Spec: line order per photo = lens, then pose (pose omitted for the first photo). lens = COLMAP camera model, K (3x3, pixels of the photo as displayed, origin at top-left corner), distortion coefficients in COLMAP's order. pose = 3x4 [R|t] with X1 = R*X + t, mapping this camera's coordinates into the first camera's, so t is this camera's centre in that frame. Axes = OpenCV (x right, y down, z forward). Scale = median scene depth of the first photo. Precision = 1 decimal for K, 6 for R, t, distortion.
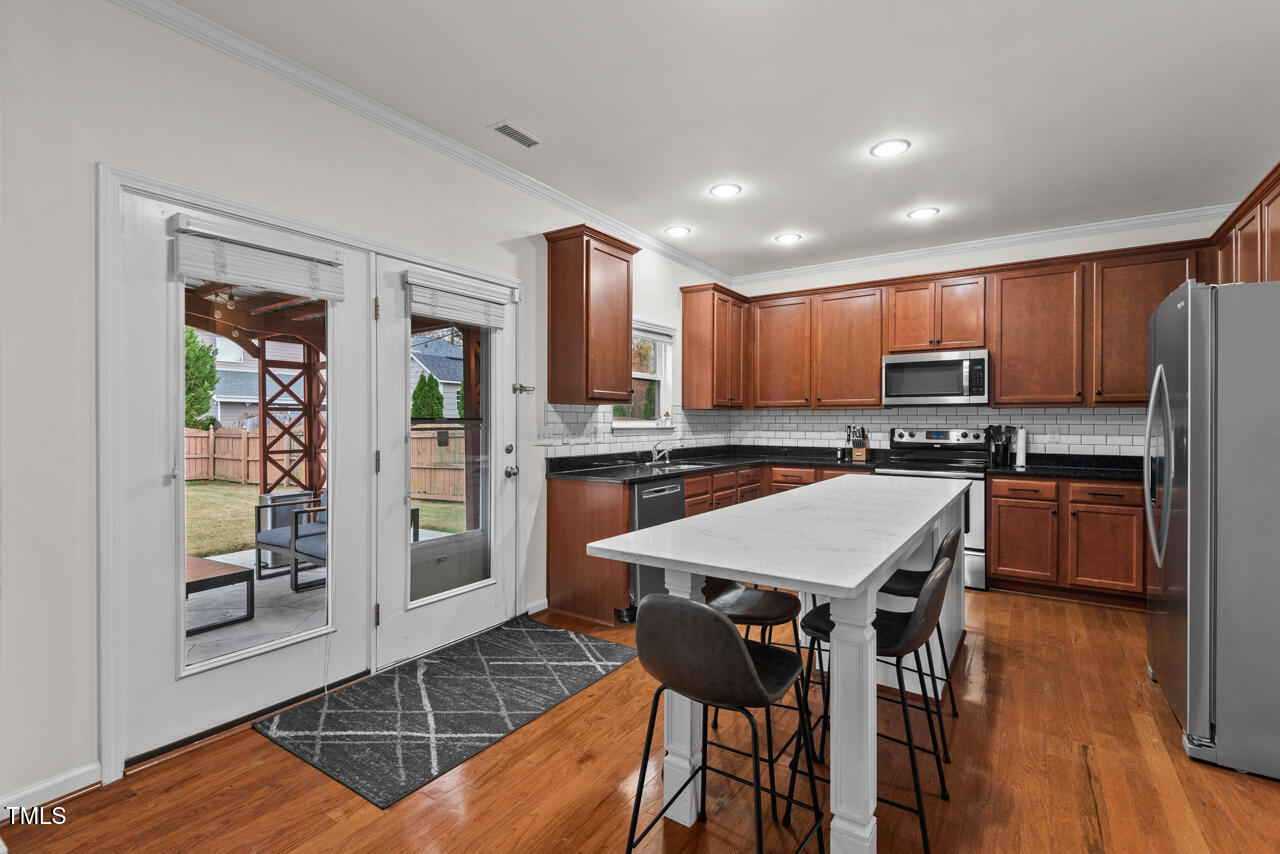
lens RADIAL K [[576.2, 0, 657.6], [0, 576.2, 422.9], [0, 0, 1]] dist [0.030946, -0.000101]
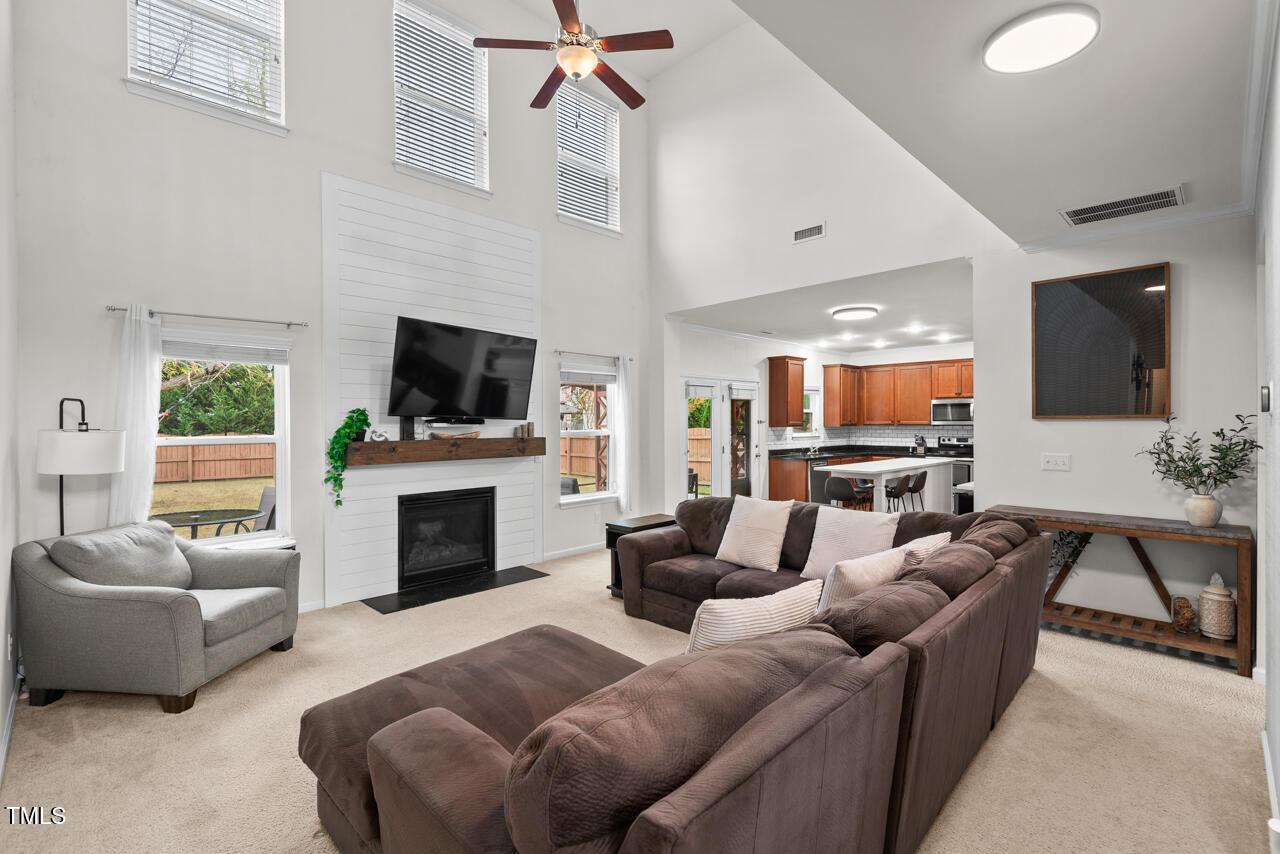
lens RADIAL K [[581.4, 0, 641.5], [0, 581.4, 422.6], [0, 0, 1]] dist [0.002066, 0.000150]
pose [[0.975739, -0.005129, -0.218875, -0.148886], [0.004966, 0.999987, -0.001295, -0.043555], [0.218879, 0.000177, 0.975752, -1.225032]]
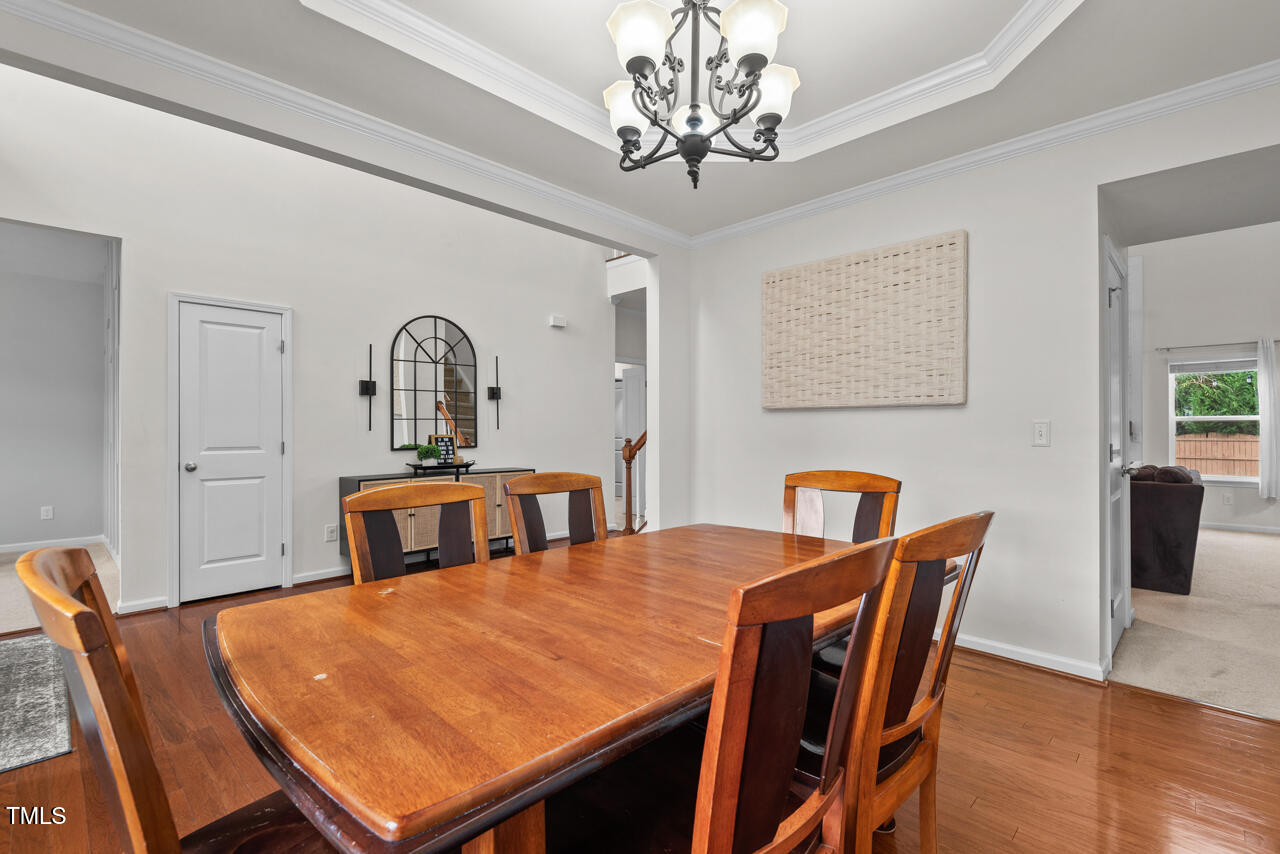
lens RADIAL K [[584.8, 0, 635.1], [0, 584.8, 423.0], [0, 0, 1]] dist [-0.002710, -0.000461]
pose [[-0.210504, -0.013532, -0.977499, 1.243444], [-0.004987, 0.999906, -0.012768, 0.020350], [0.977580, 0.002187, -0.210552, -1.029227]]
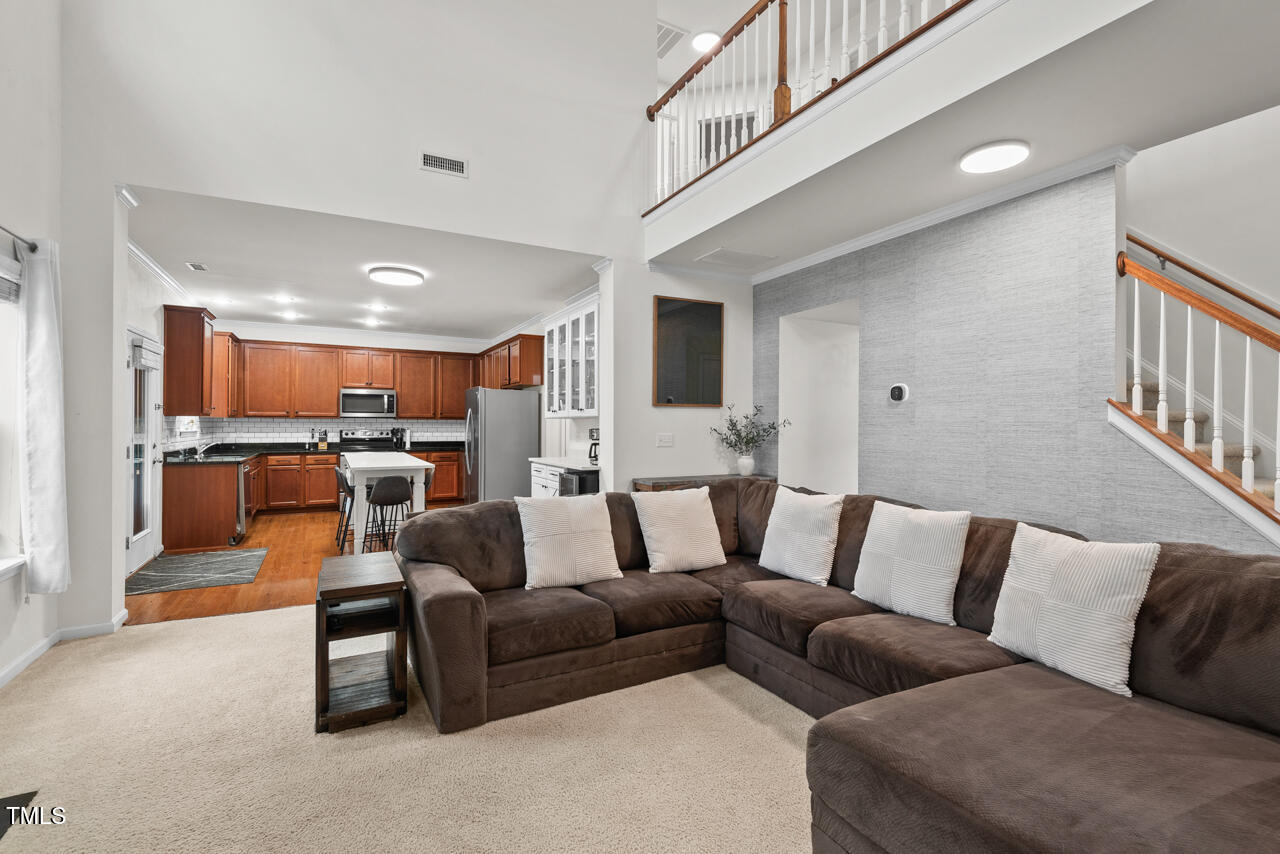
lens RADIAL K [[581.4, 0, 641.5], [0, 581.4, 422.6], [0, 0, 1]] dist [0.002066, 0.000150]
pose [[0.485528, 0.003046, 0.874216, -0.763795], [-0.001289, 0.999995, -0.002769, -0.010253], [-0.874220, 0.000217, 0.485530, -0.704443]]
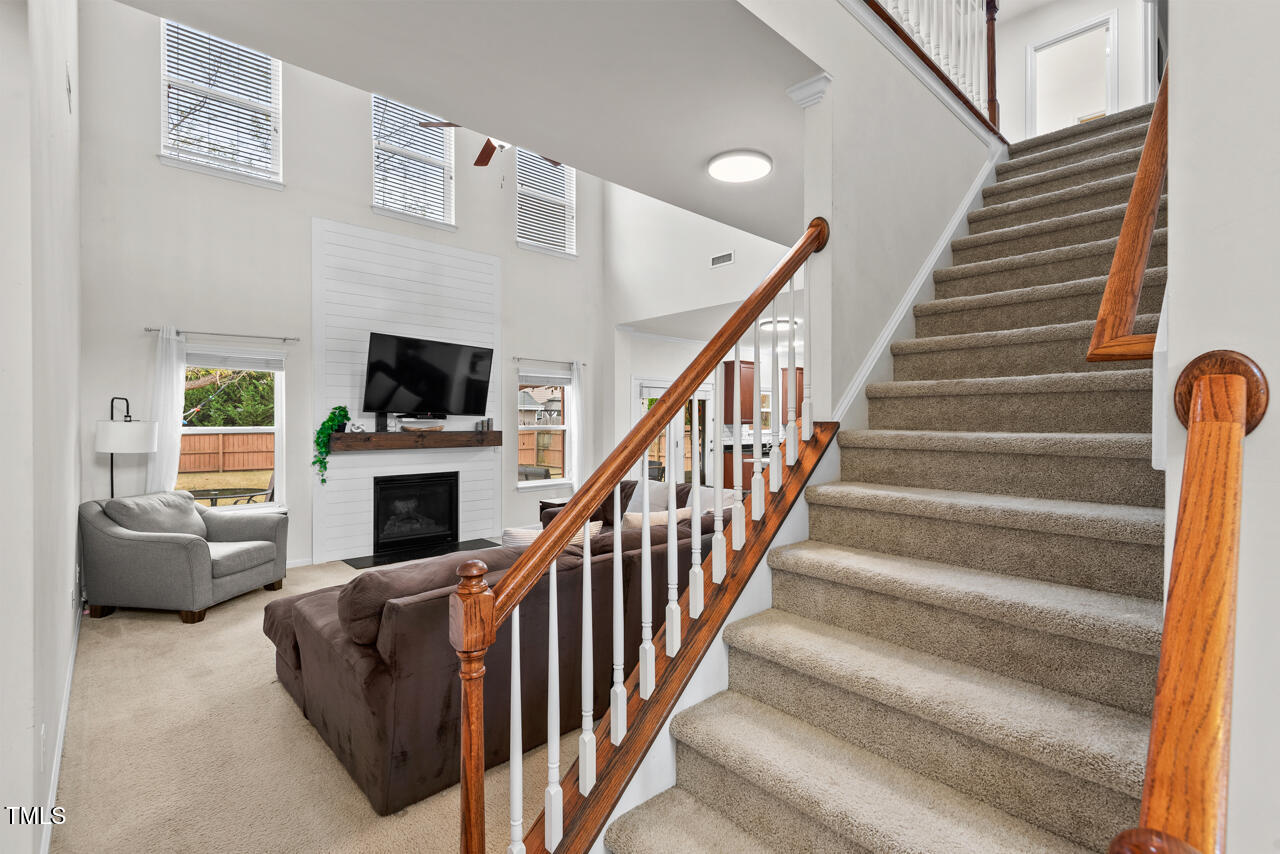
lens RADIAL K [[582.4, 0, 646.6], [0, 582.4, 423.1], [0, 0, 1]] dist [-0.000137, -0.000380]
pose [[0.967822, 0.002814, -0.251620, 0.115863], [-0.002231, 0.999994, 0.002603, -0.039292], [0.251626, -0.001957, 0.967823, -1.404646]]
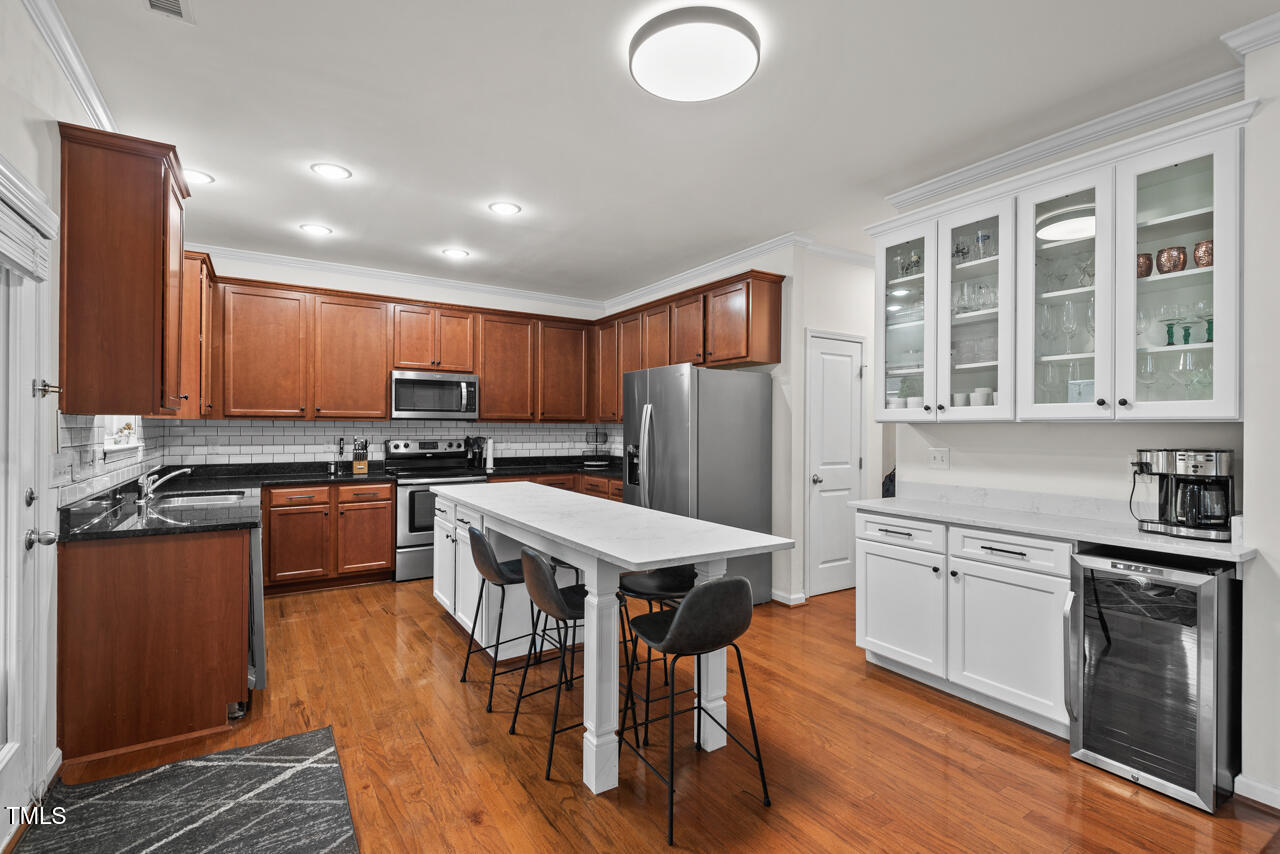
lens RADIAL K [[579.5, 0, 640.0], [0, 579.5, 427.0], [0, 0, 1]] dist [0.002601, -0.000283]
pose [[0.407215, 0.000824, 0.913332, -0.403415], [-0.002688, 0.999996, 0.000297, -0.017622], [-0.913328, -0.002576, 0.407216, 0.189151]]
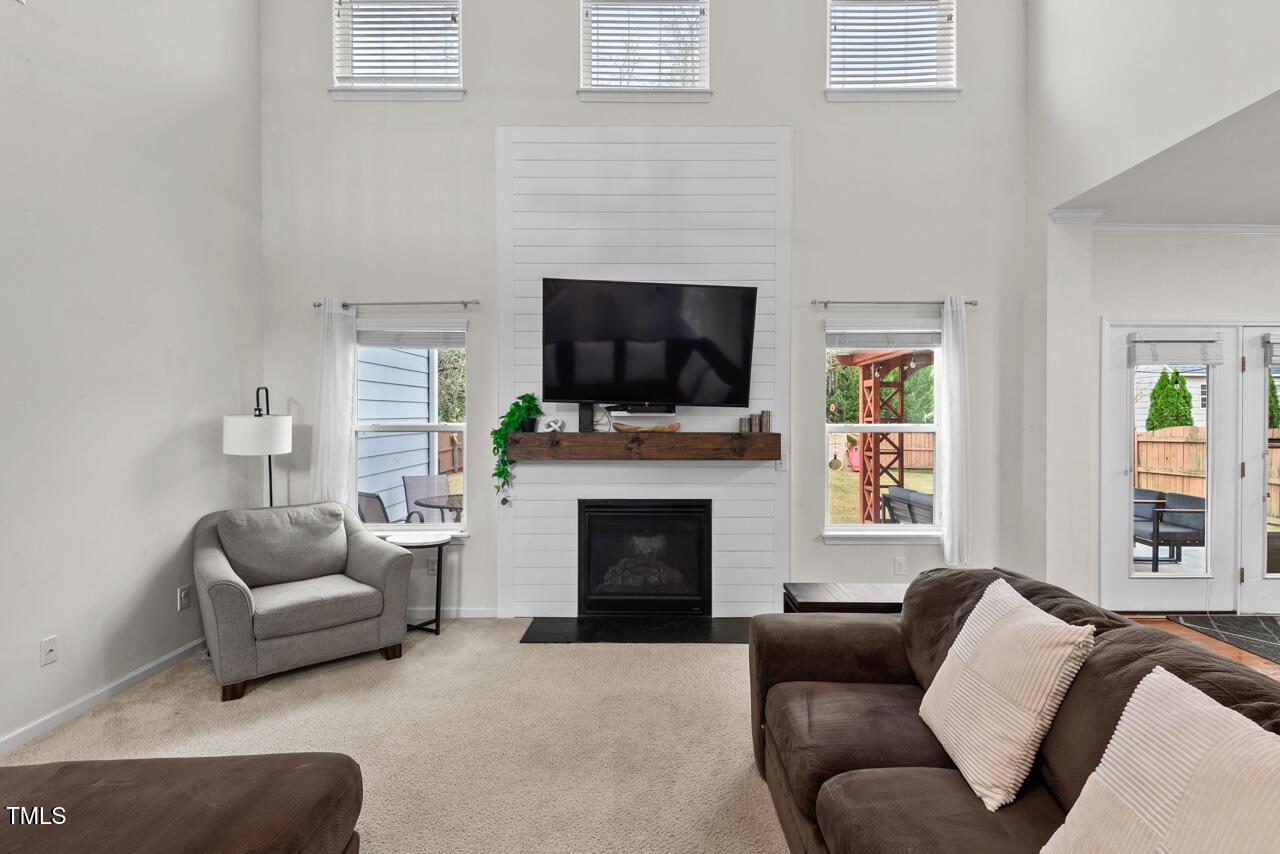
lens RADIAL K [[641.2, 0, 643.5], [0, 641.2, 417.4], [0, 0, 1]] dist [0.032114, -0.022611]
pose [[0.532313, 0.005242, -0.846531, 0.055360], [-0.003269, 0.999986, 0.004137, -0.040897], [0.846541, 0.000565, 0.532323, -0.696613]]
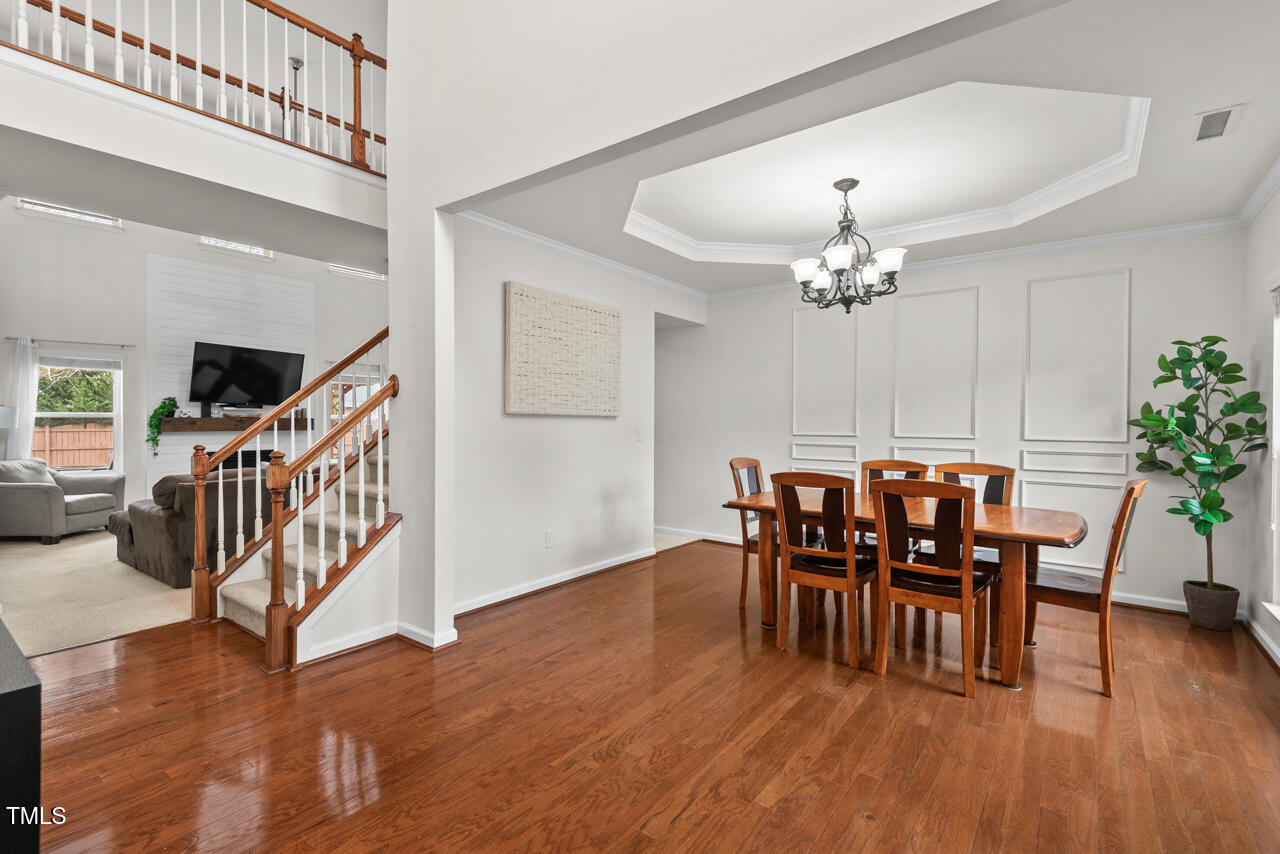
lens RADIAL K [[584.8, 0, 635.1], [0, 584.8, 423.0], [0, 0, 1]] dist [-0.002710, -0.000461]
pose [[0.996148, 0.001961, -0.087669, 0.630444], [-0.001952, 0.999998, 0.000189, -0.000194], [0.087669, -0.000017, 0.996150, -1.899152]]
